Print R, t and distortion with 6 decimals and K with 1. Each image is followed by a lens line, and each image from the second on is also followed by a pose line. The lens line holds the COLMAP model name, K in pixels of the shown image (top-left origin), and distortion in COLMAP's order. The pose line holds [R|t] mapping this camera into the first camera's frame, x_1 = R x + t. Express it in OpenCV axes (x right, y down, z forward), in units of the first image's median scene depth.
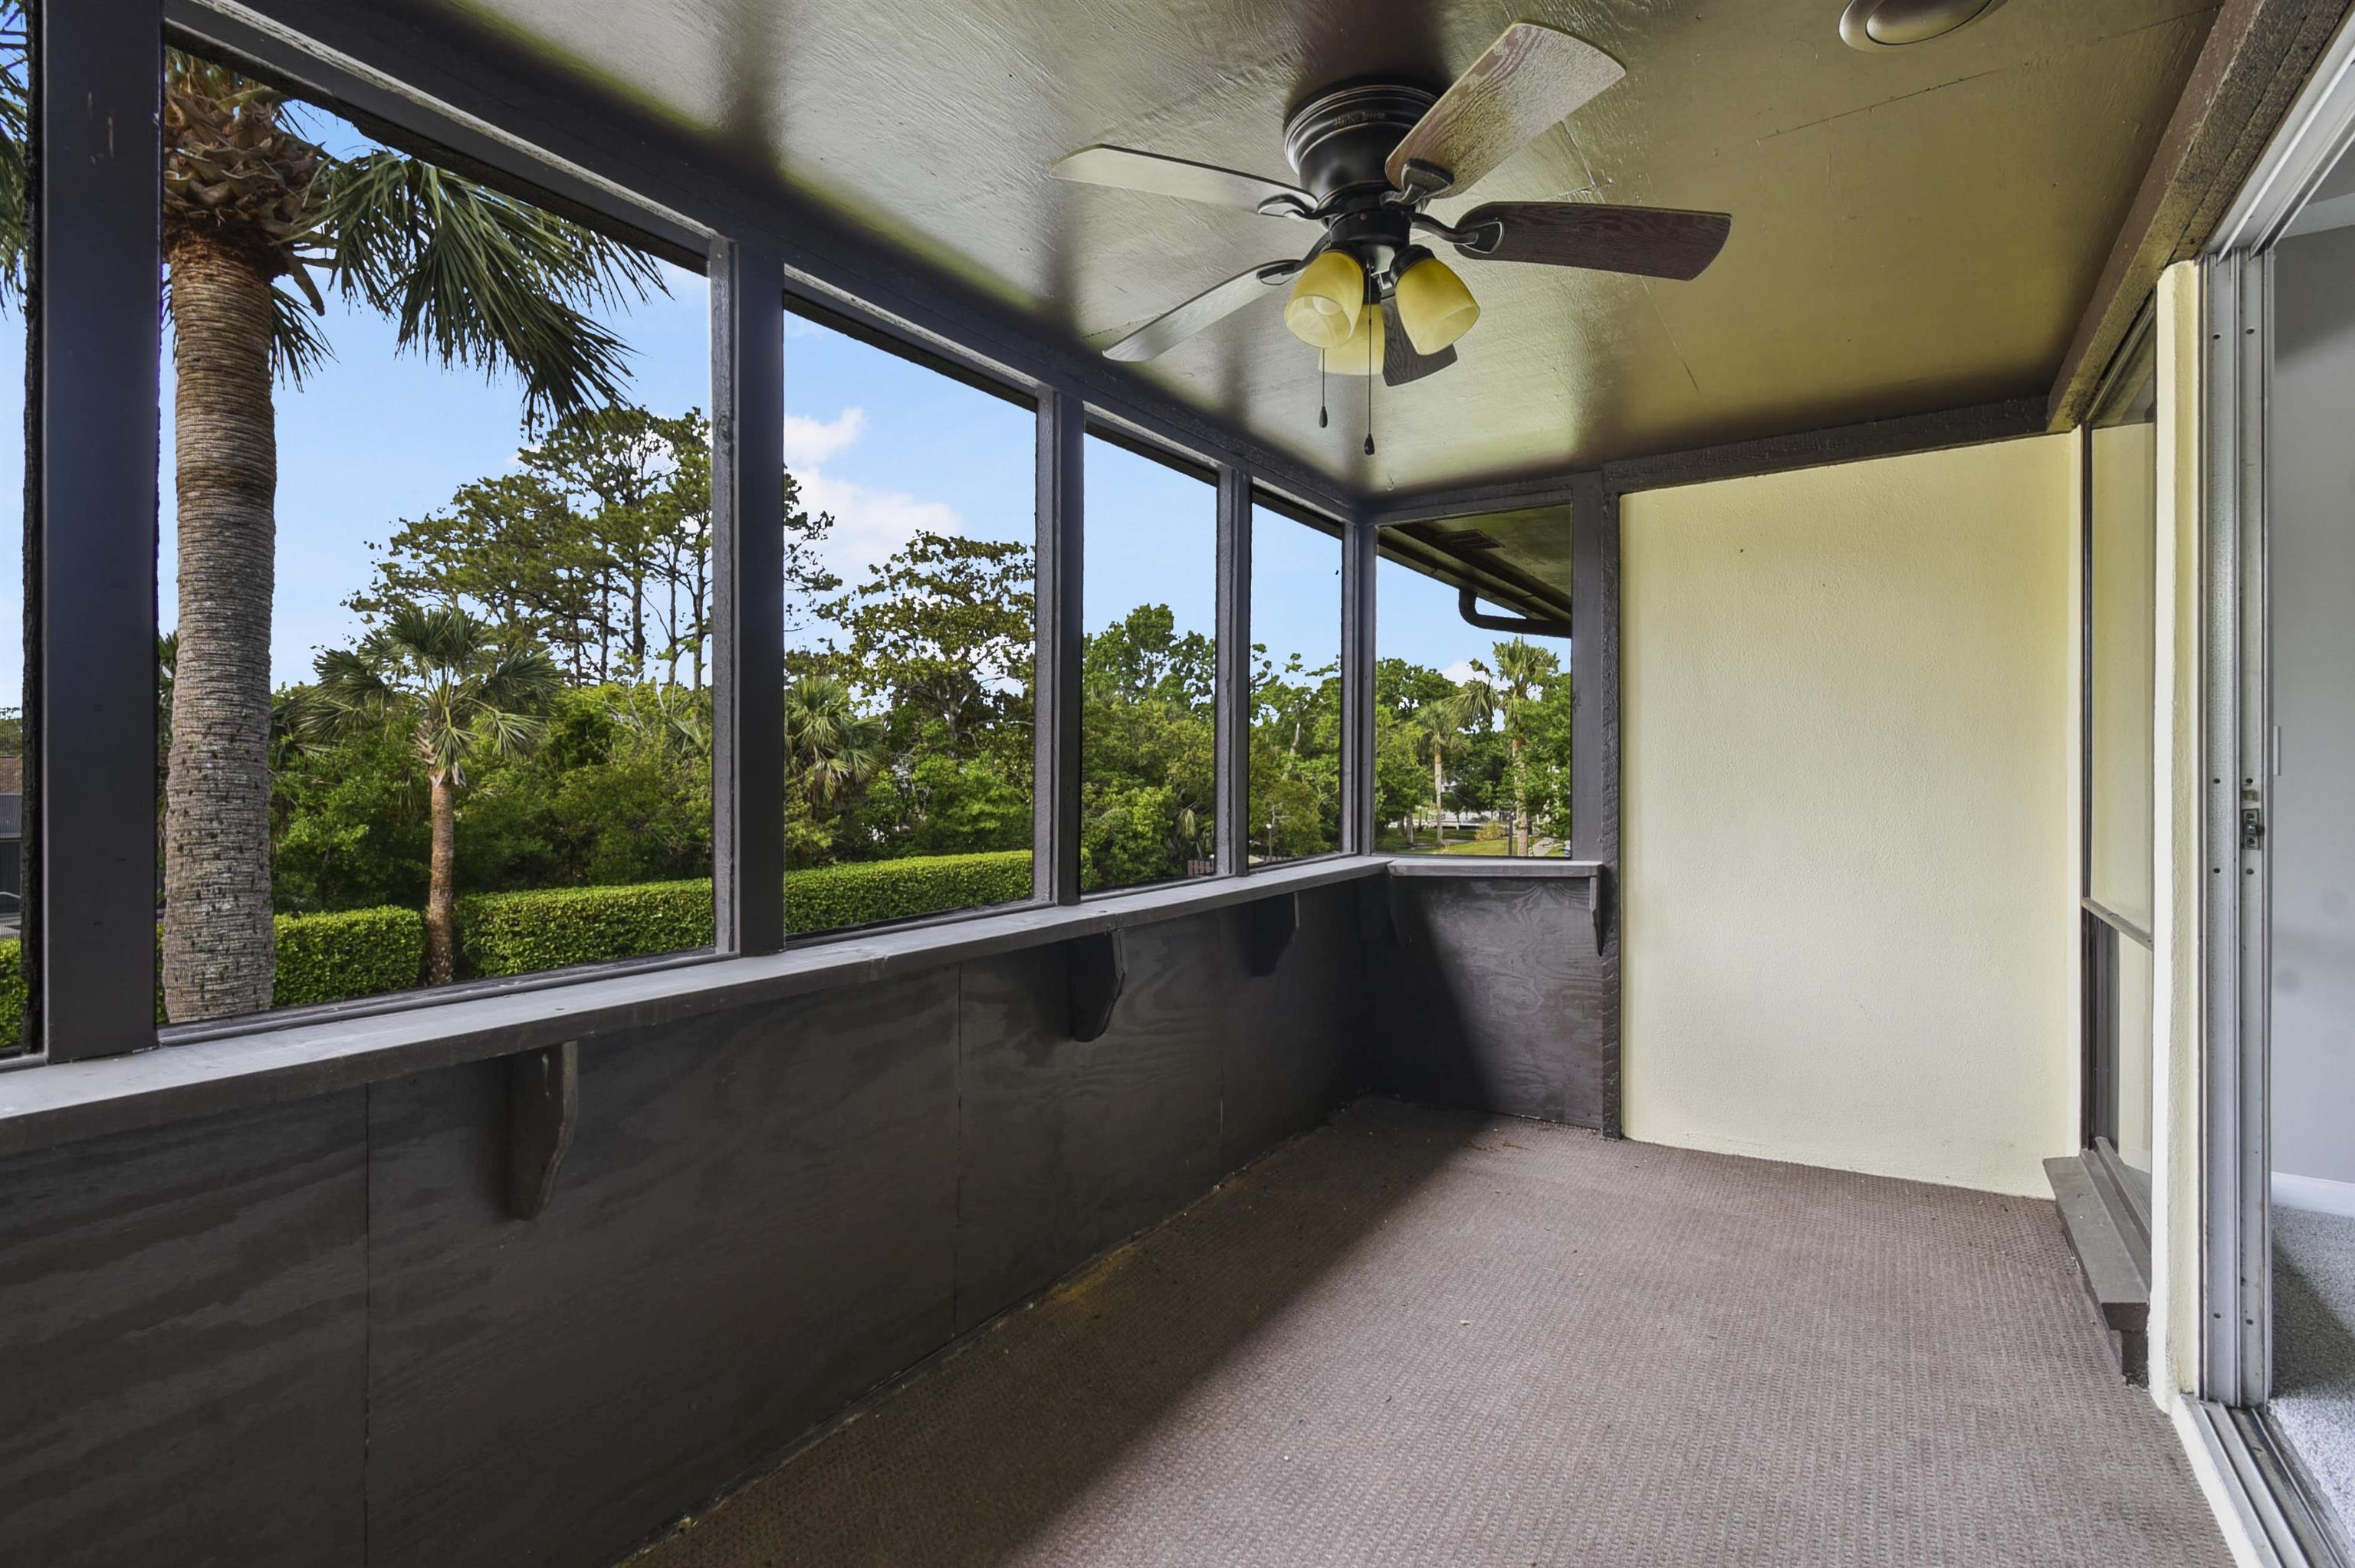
lens RADIAL K [[1056.5, 0, 1188.5], [0, 1056.5, 790.7], [0, 0, 1]] dist [0.020365, -0.011671]
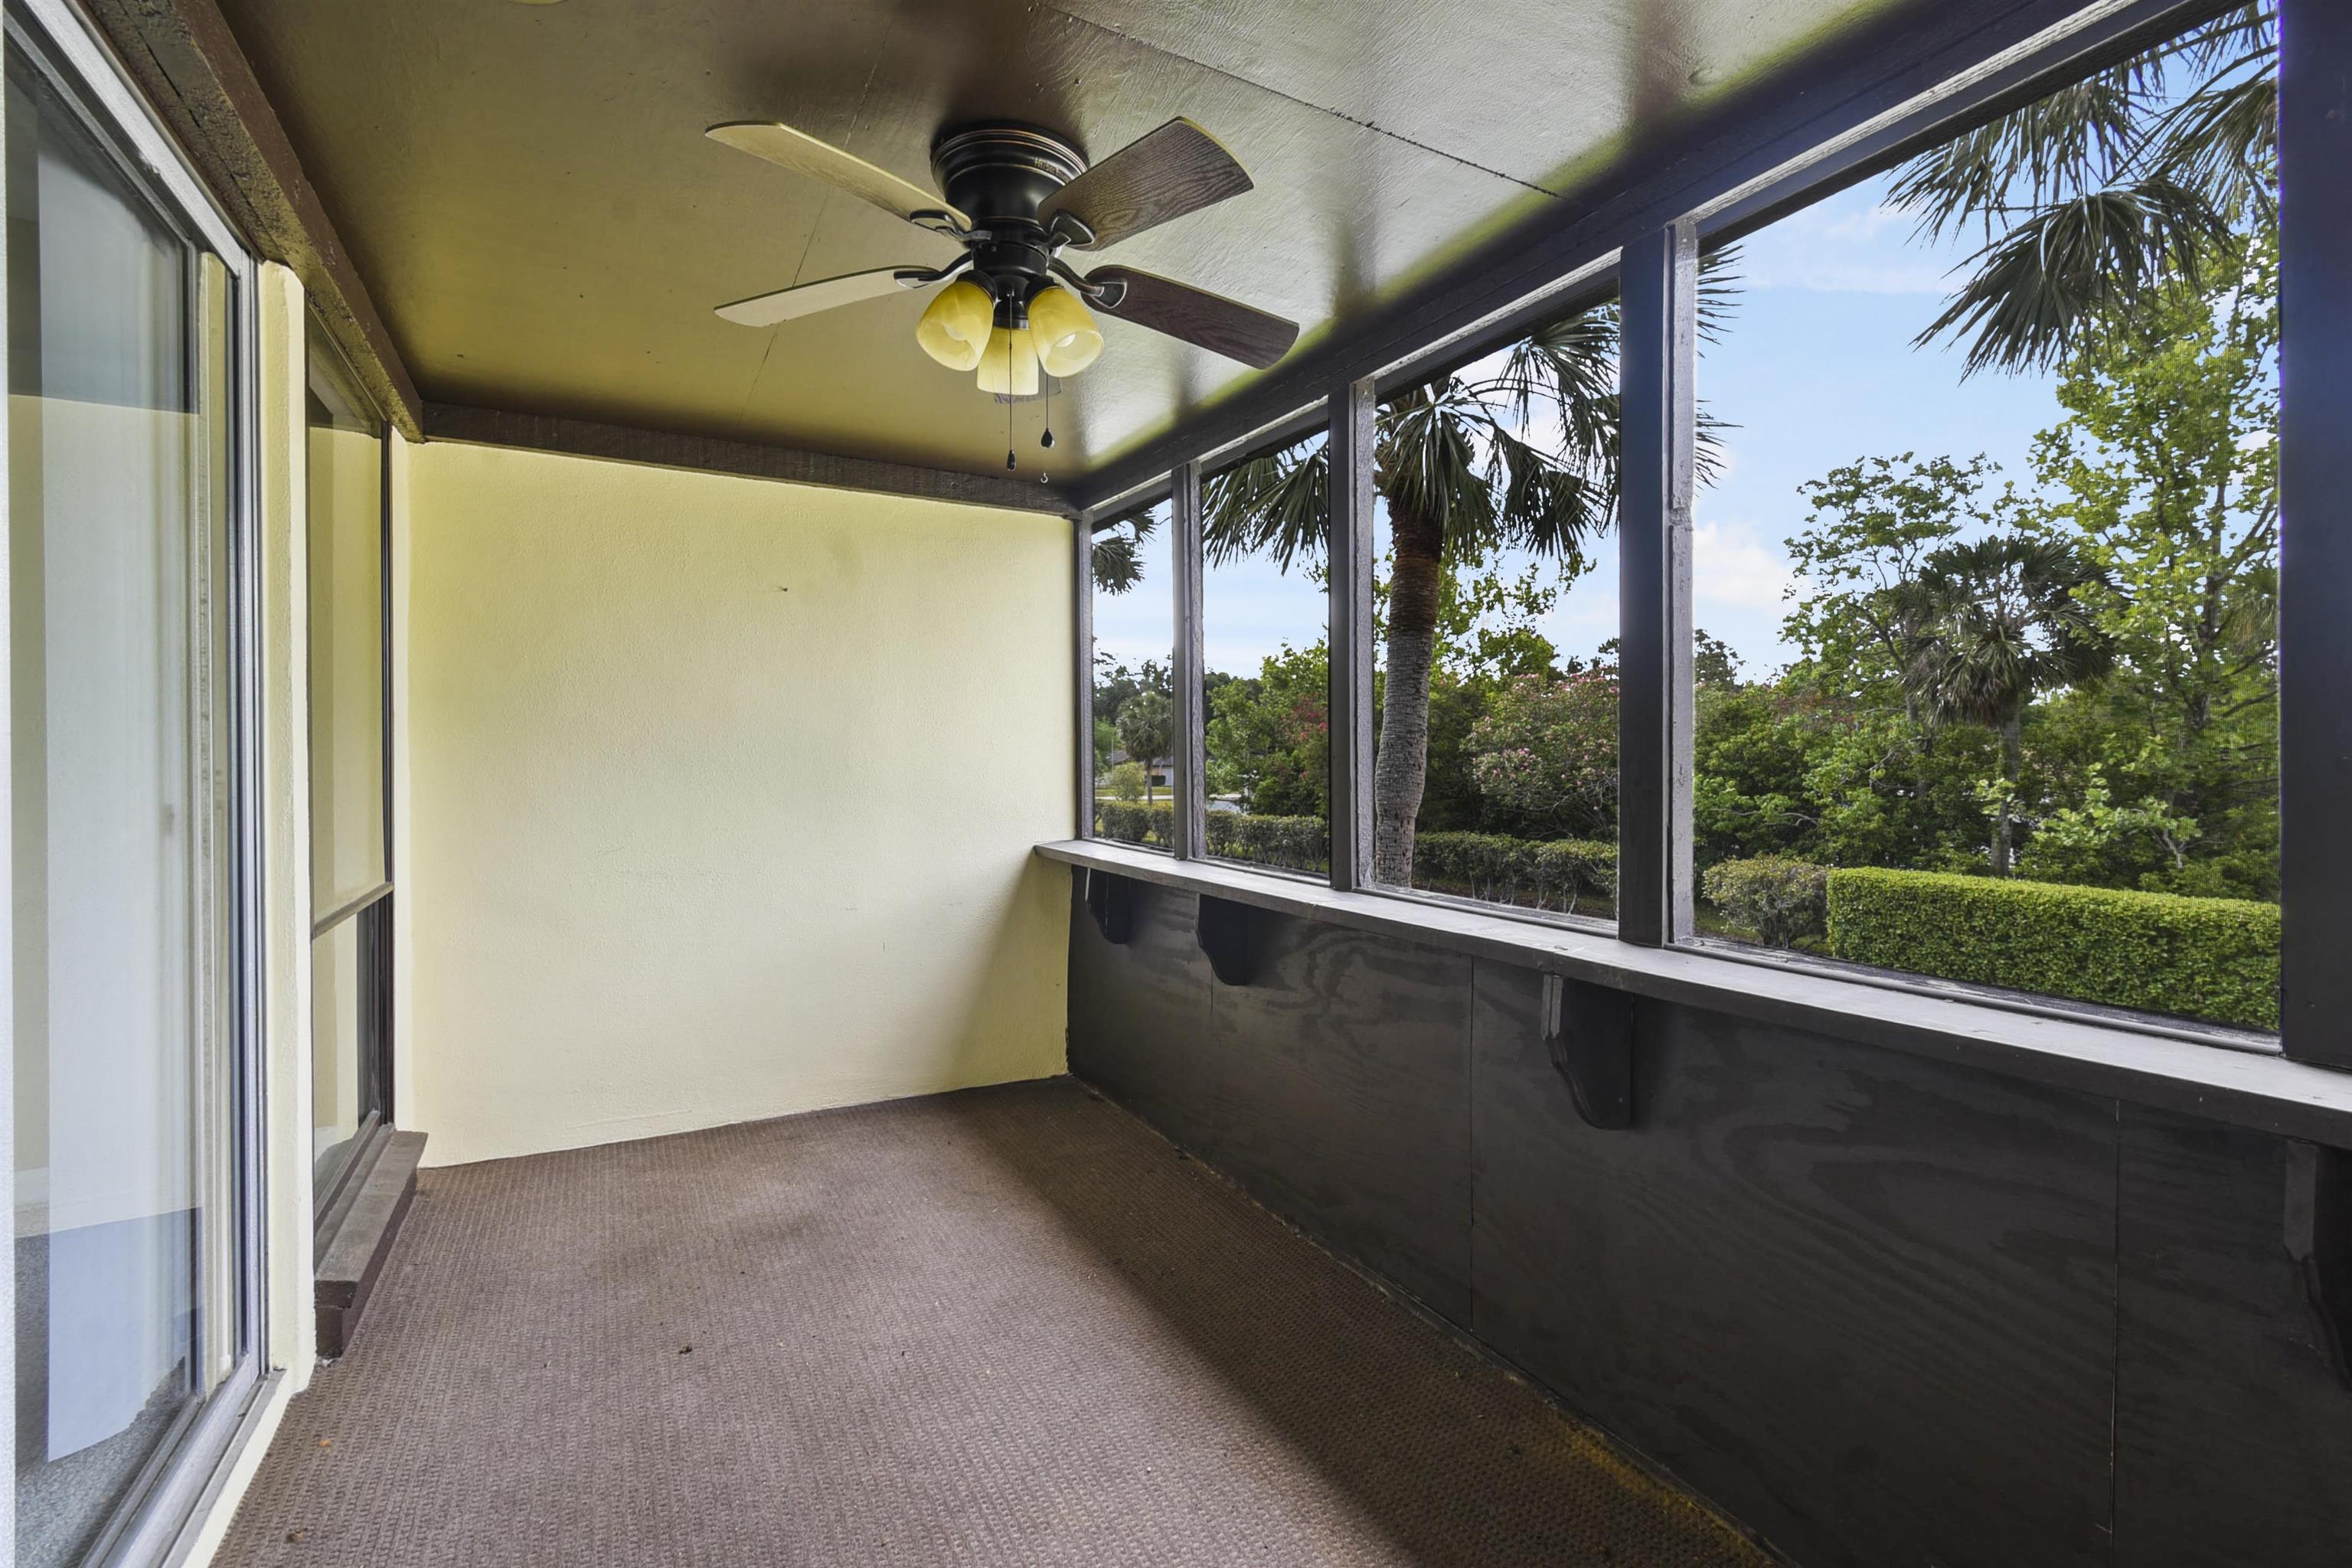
lens RADIAL K [[1031.4, 0, 1173.9], [0, 1031.4, 760.1], [0, 0, 1]] dist [0.016933, -0.005653]
pose [[-0.477061, 0.007233, -0.878840, 0.821328], [0.000264, 0.999967, 0.008086, -0.027259], [0.878870, 0.003626, -0.477047, 1.323621]]
